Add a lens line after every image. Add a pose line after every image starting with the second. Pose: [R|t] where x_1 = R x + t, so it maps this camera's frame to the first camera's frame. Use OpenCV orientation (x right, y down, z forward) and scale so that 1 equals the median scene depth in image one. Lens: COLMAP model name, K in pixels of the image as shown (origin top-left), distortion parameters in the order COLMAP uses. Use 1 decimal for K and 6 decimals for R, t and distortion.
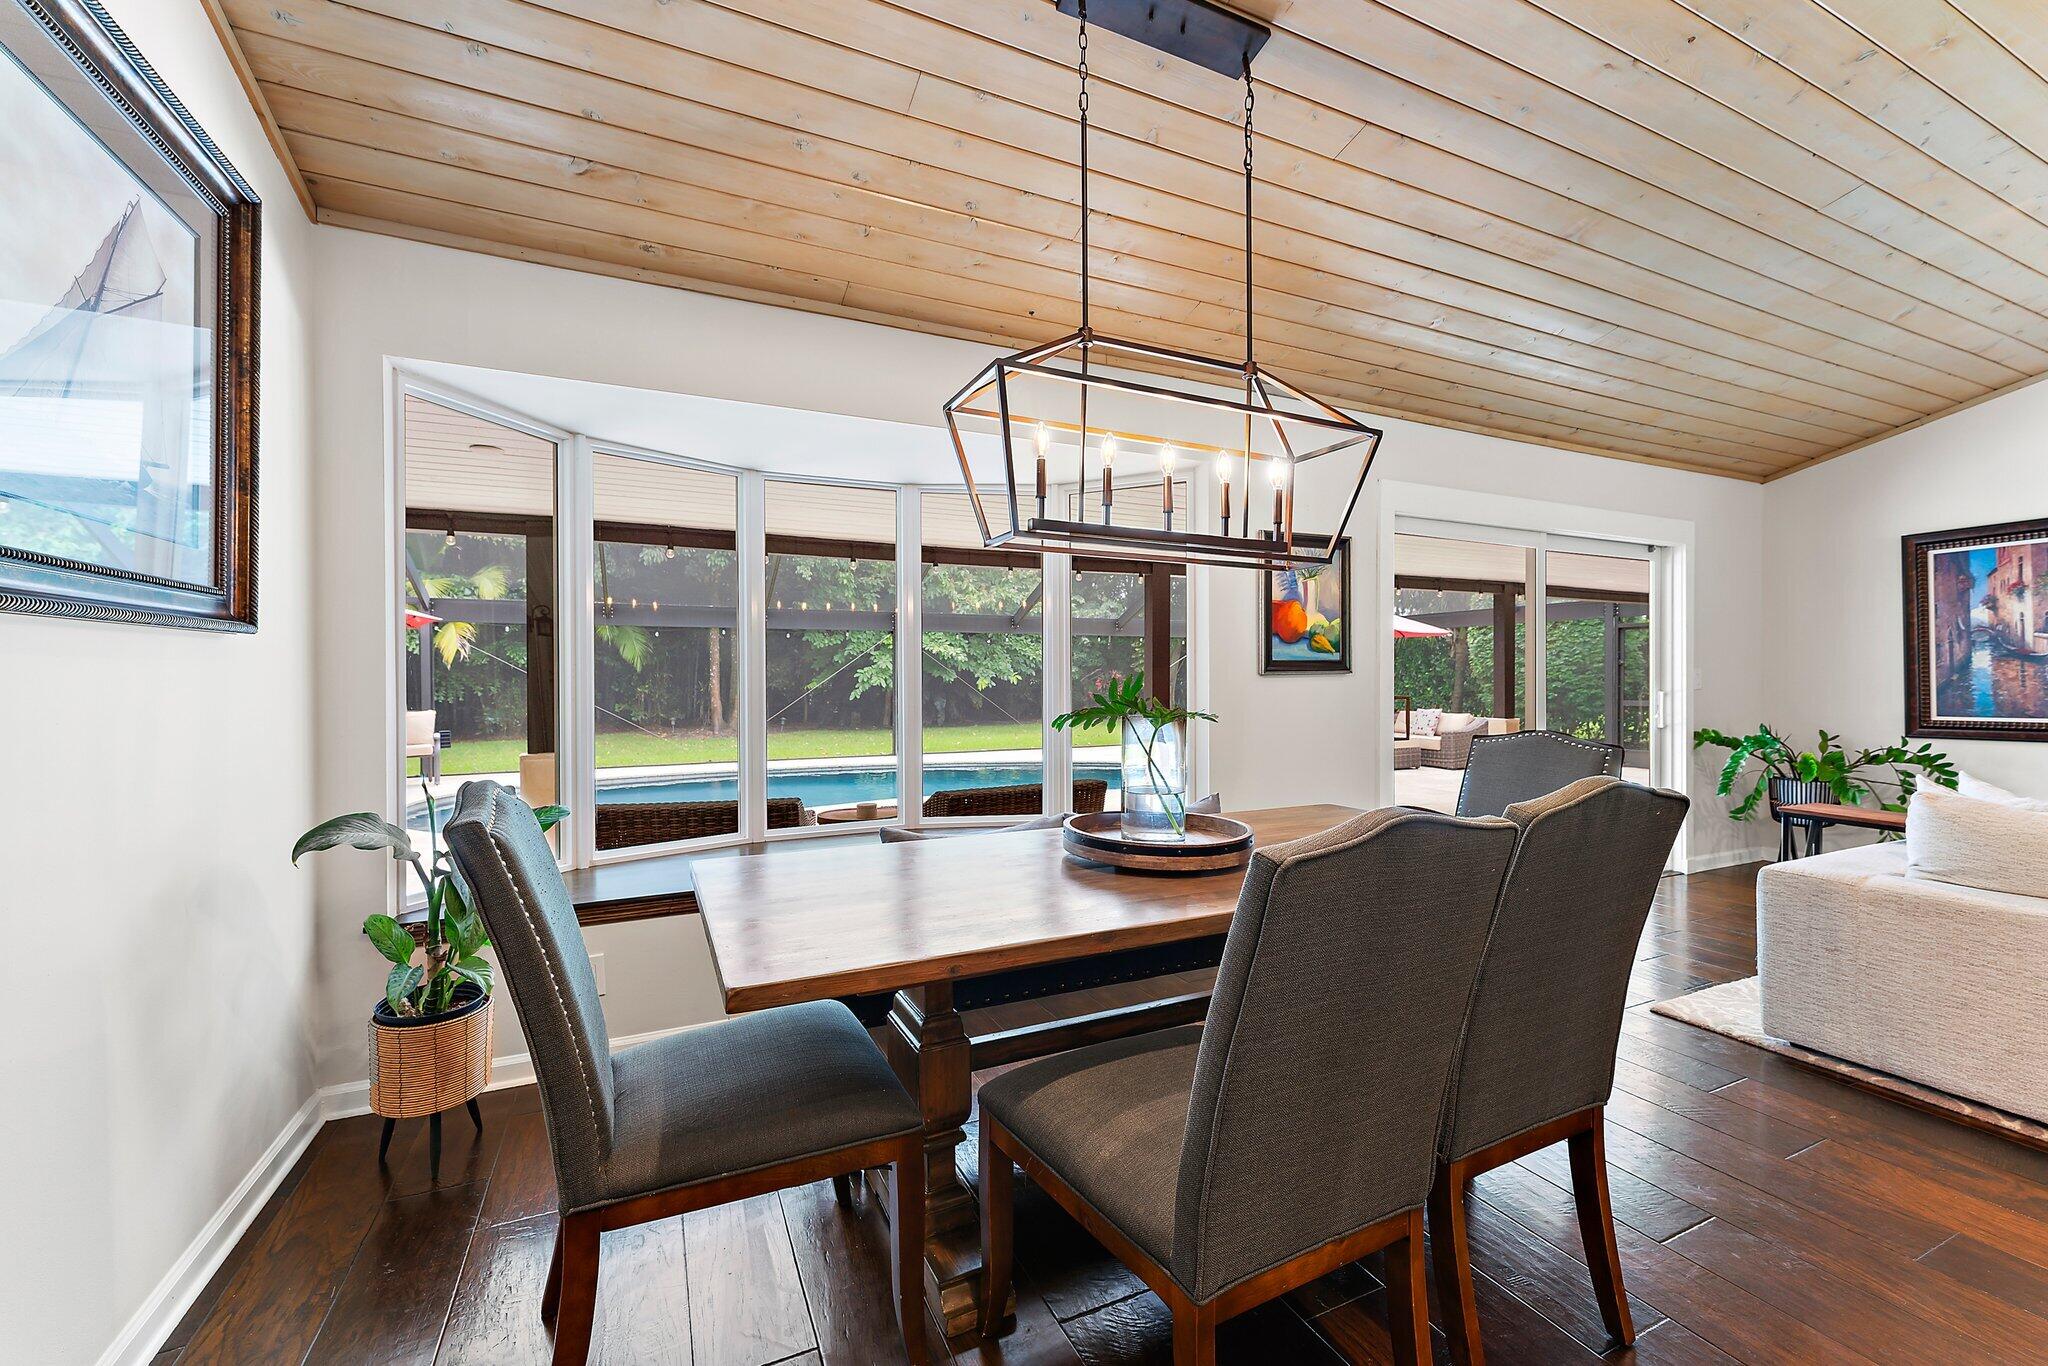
lens RADIAL K [[827.6, 0, 1019.7], [0, 827.6, 684.9], [0, 0, 1]] dist [0.002443, 0.000076]
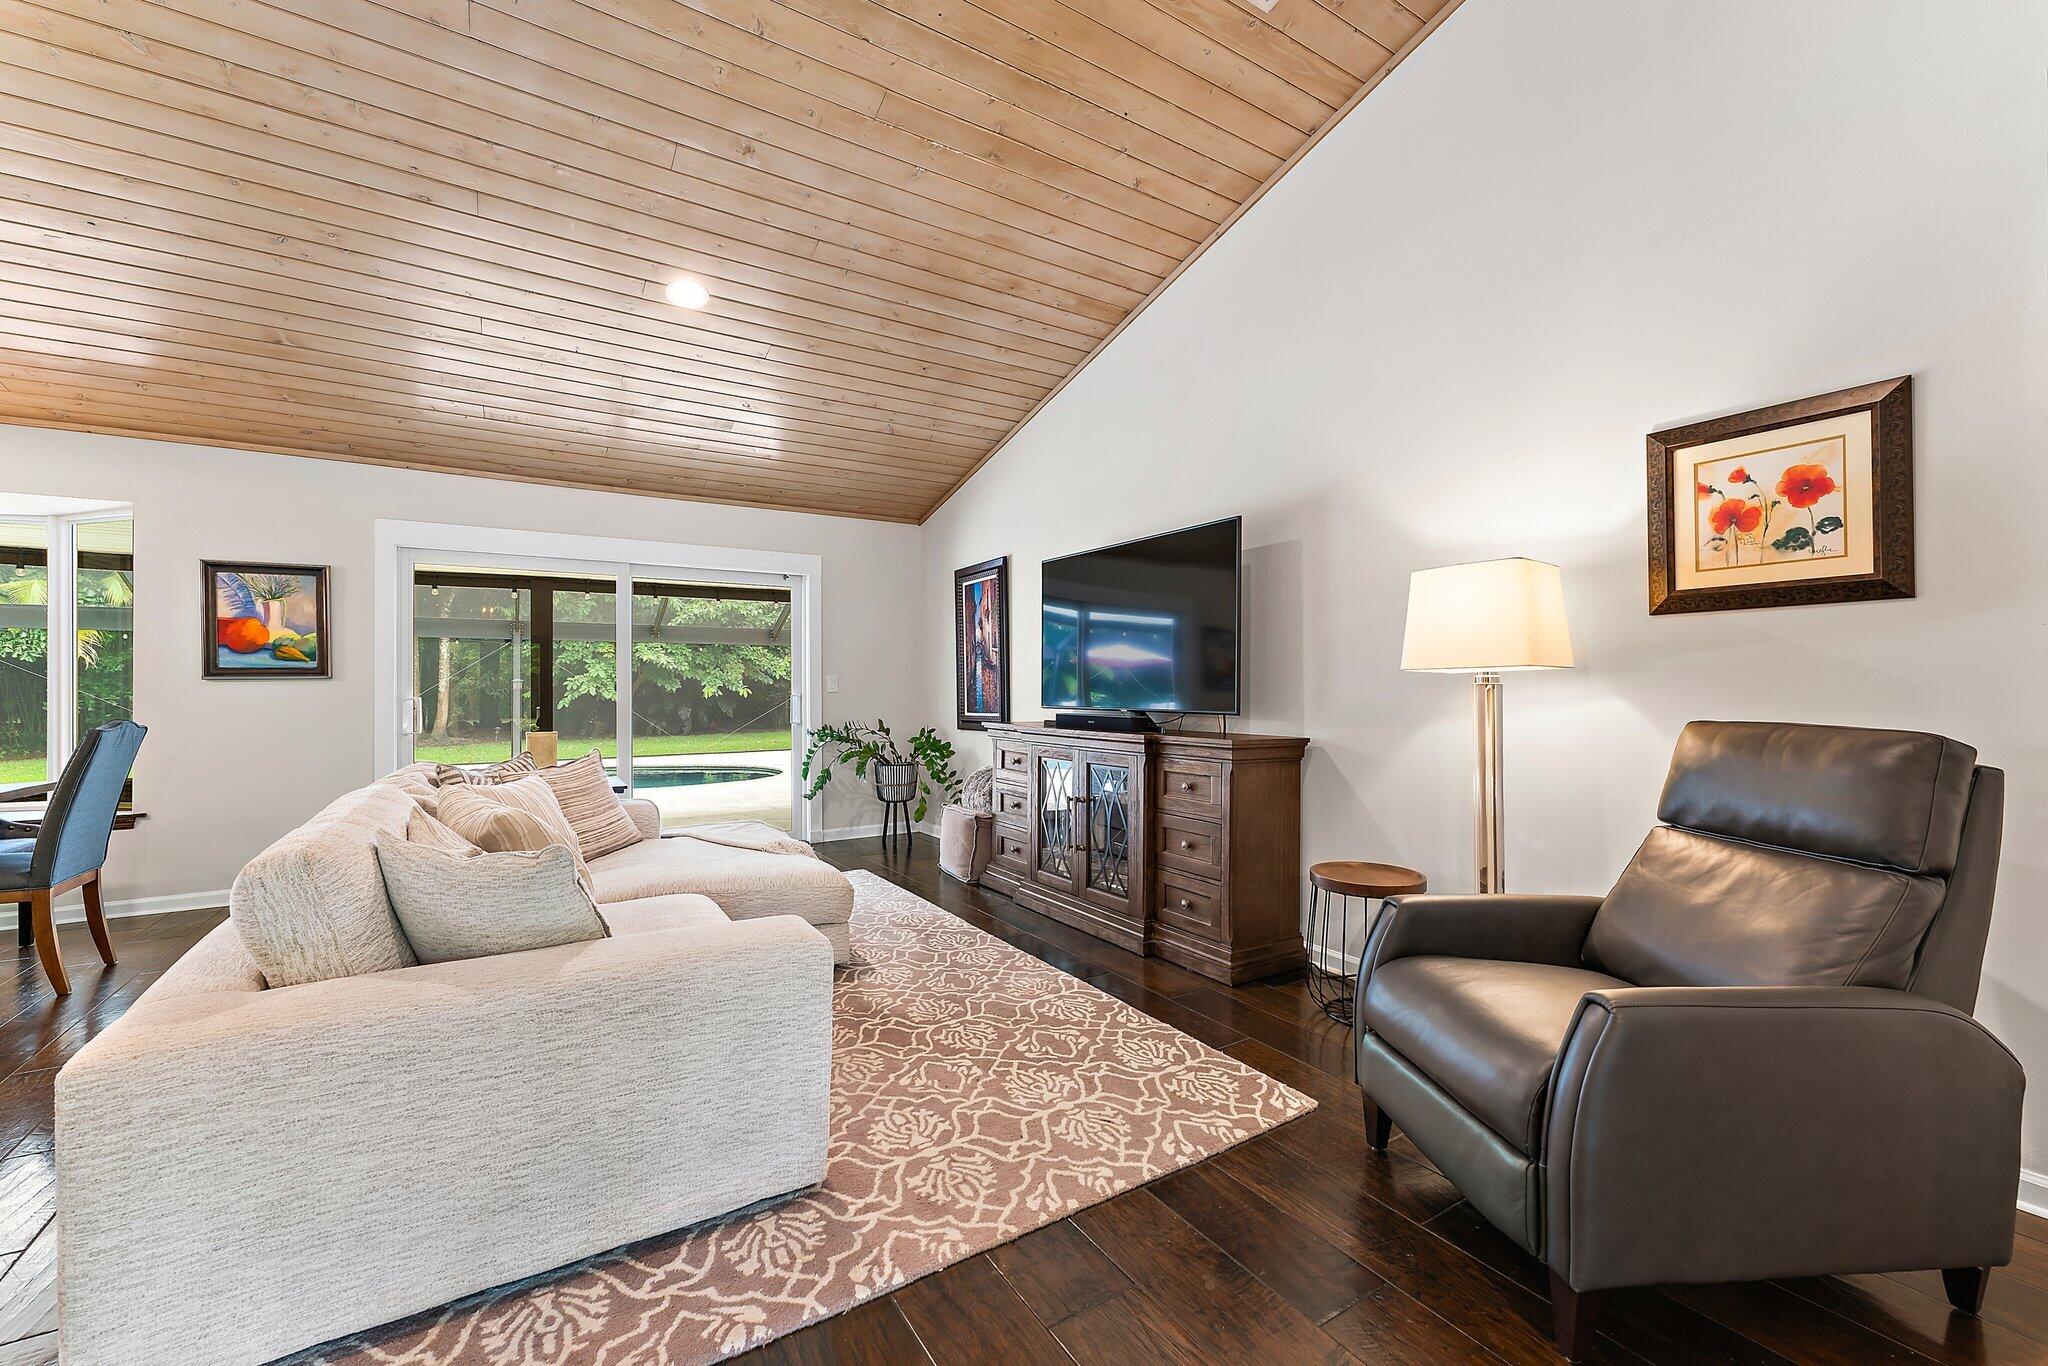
lens RADIAL K [[827.6, 0, 1019.7], [0, 827.6, 684.9], [0, 0, 1]] dist [0.002443, 0.000076]
pose [[0.991801, -0.000835, 0.127790, 1.066385], [0.002256, 0.999937, -0.010974, 0.009863], [-0.127773, 0.011173, 0.991740, -0.287707]]
